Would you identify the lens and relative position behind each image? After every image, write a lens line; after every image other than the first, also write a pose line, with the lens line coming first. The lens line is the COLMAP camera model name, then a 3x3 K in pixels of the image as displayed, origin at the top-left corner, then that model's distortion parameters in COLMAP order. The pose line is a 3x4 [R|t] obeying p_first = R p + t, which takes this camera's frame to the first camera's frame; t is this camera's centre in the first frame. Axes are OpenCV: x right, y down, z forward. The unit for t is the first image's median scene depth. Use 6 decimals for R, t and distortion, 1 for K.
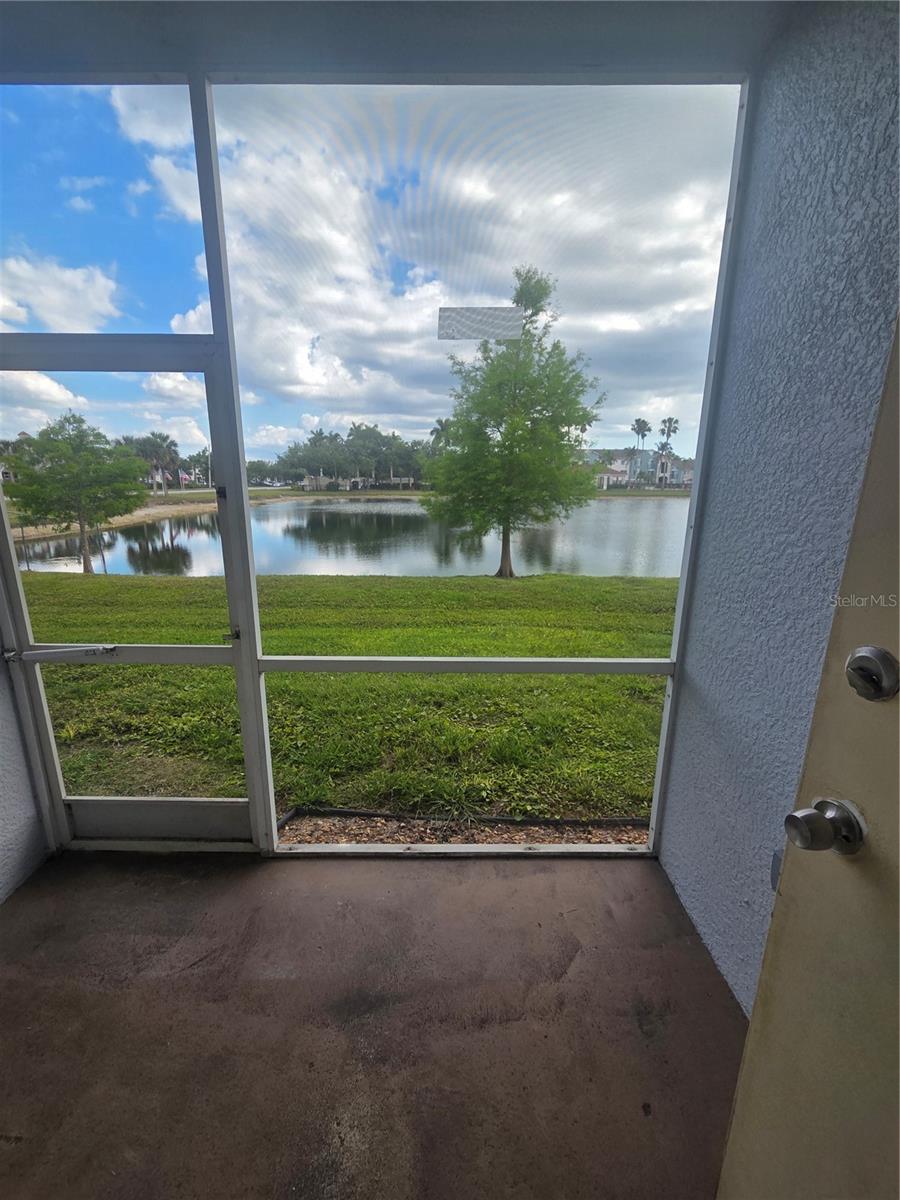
lens RADIAL K [[493.0, 0, 451.6], [0, 493.0, 600.5], [0, 0, 1]] dist [0.003038, -0.002760]
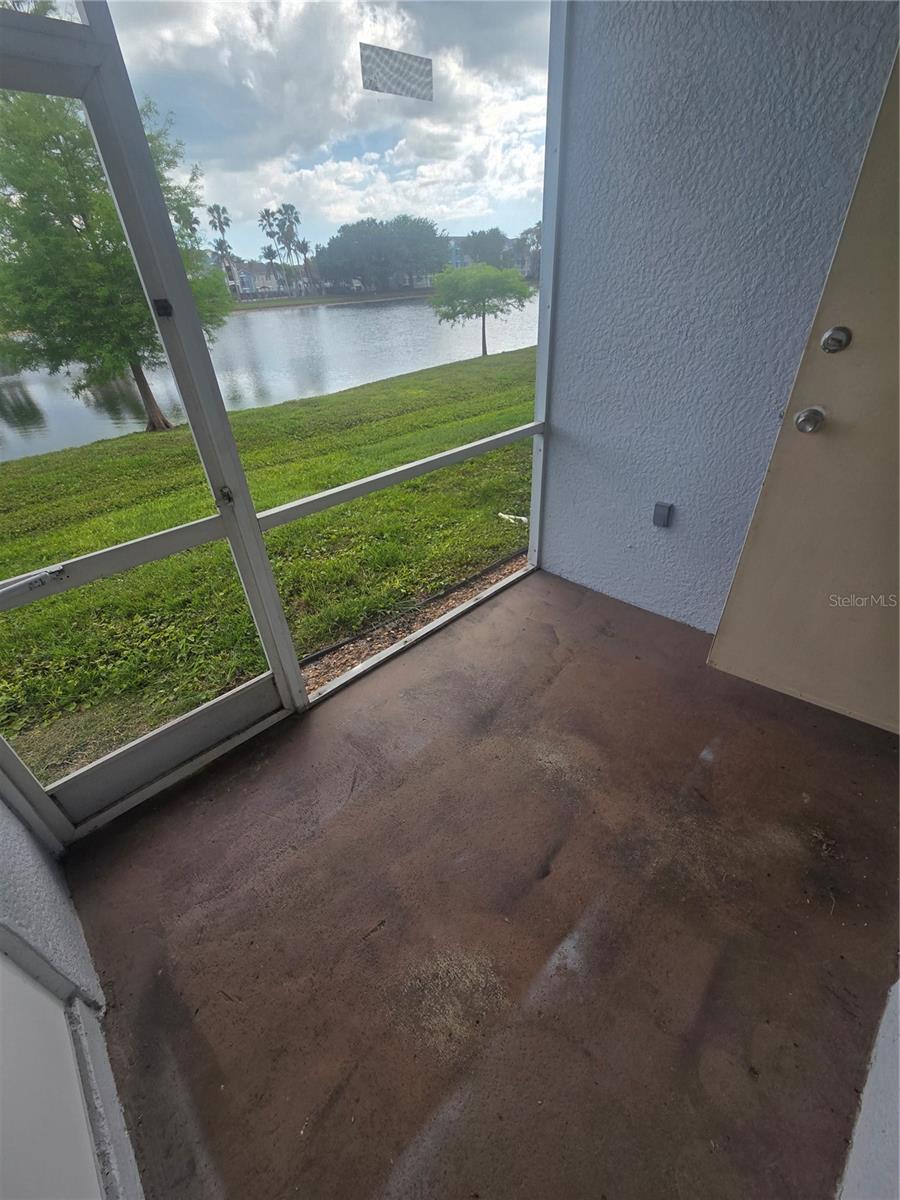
lens RADIAL K [[493.0, 0, 451.6], [0, 493.0, 600.5], [0, 0, 1]] dist [0.003038, -0.002760]
pose [[0.722371, -0.415926, 0.552437, -0.683500], [0.220206, 0.895661, 0.386393, -0.014386], [-0.655507, -0.157469, 0.738589, 0.089477]]
